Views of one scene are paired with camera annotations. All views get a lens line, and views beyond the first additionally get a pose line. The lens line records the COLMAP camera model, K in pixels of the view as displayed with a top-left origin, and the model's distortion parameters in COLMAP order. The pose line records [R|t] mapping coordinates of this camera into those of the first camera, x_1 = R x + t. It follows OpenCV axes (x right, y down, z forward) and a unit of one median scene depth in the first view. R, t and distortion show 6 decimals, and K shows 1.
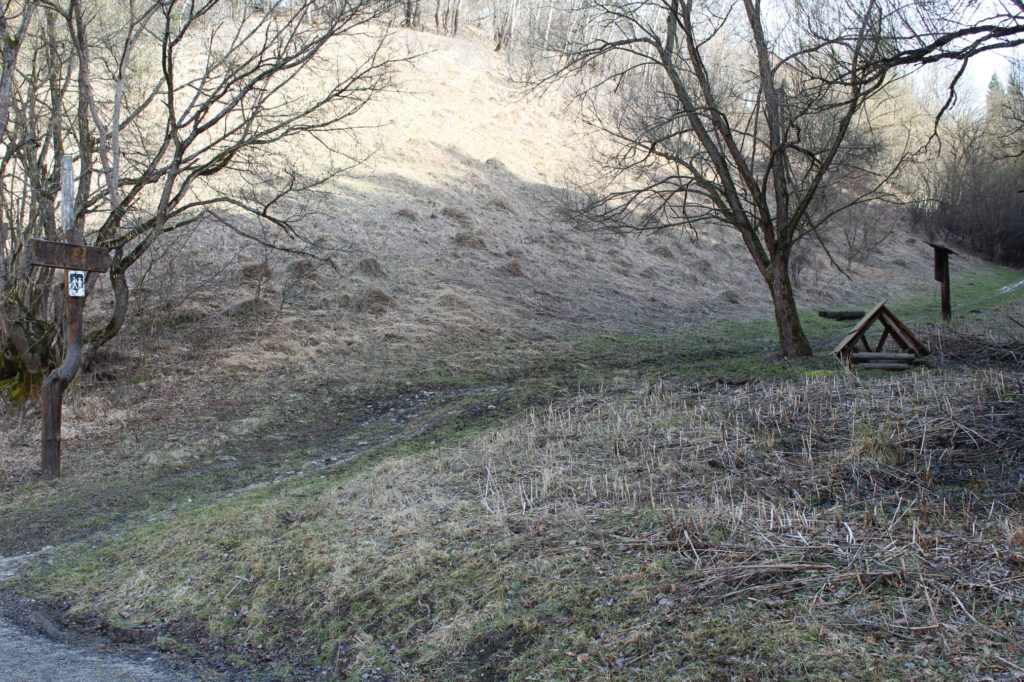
lens RADIAL K [[1584.5, 0, 510.9], [0, 1584.5, 338.2], [0, 0, 1]] dist [0.034841, 0.000000]
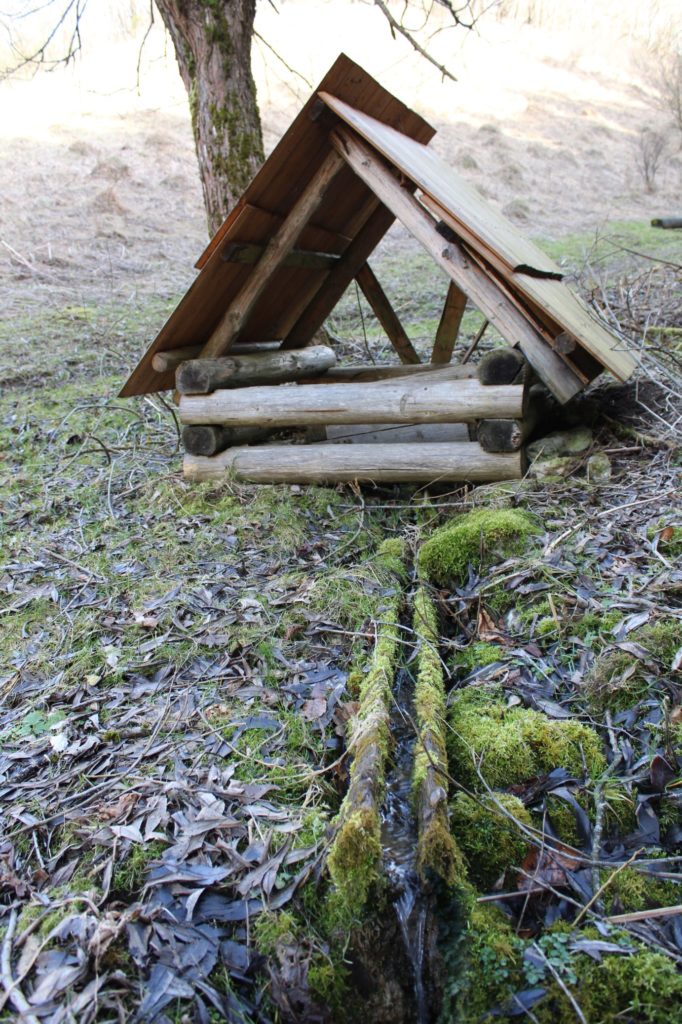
lens RADIAL K [[874.6, 0, 335.5], [0, 874.6, 513.8], [0, 0, 1]] dist [-0.143053, 0.109209]
pose [[0.956869, -0.013546, -0.290205, 0.156258], [0.091595, 0.962033, 0.257105, -0.001101], [0.275704, -0.272597, 0.921780, 0.544321]]
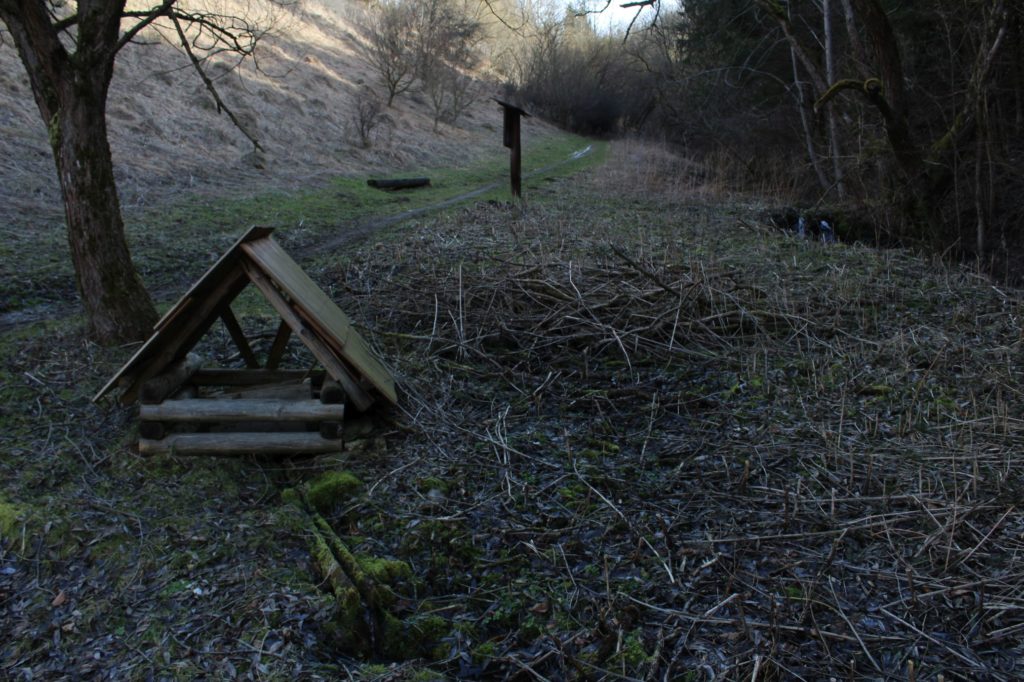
lens RADIAL K [[874.6, 0, 513.4], [0, 874.6, 343.9], [0, 0, 1]] dist [-0.143053, 0.109209]
pose [[0.970690, -0.015420, 0.239840, 0.146922], [-0.032490, 0.980359, 0.194526, -0.021645], [-0.238129, -0.196617, 0.951124, 0.496976]]
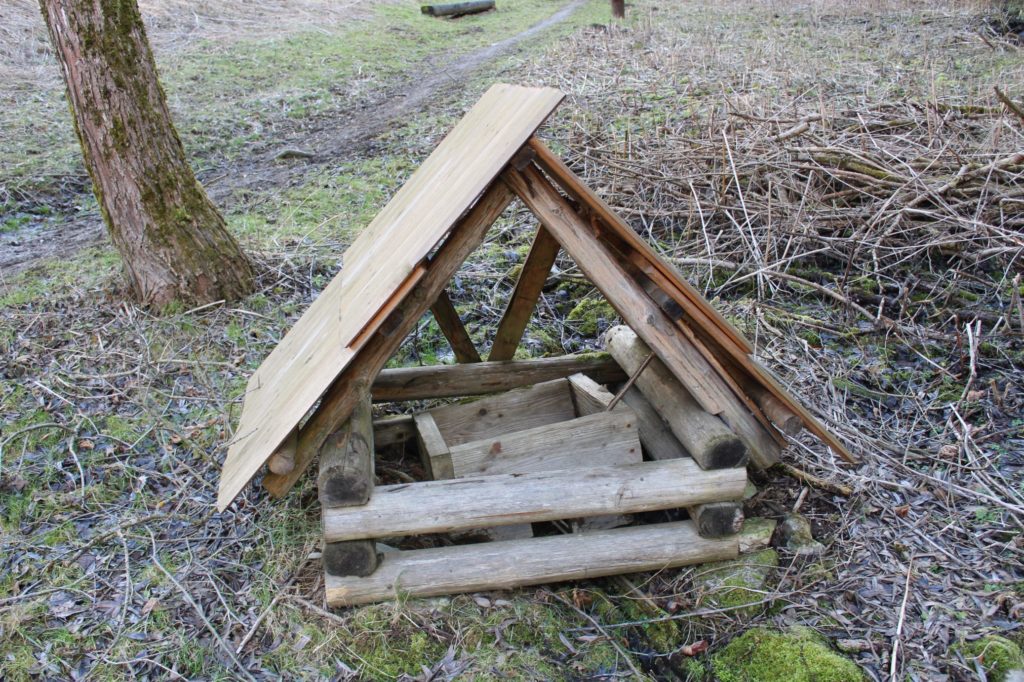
lens RADIAL K [[986.9, 0, 505.2], [0, 986.9, 349.0], [0, 0, 1]] dist [-0.073297, 0.000000]
pose [[0.976064, -0.102724, 0.191696, 0.129062], [0.031431, 0.938796, 0.343038, -0.019525], [-0.215202, -0.328802, 0.919553, 0.552417]]
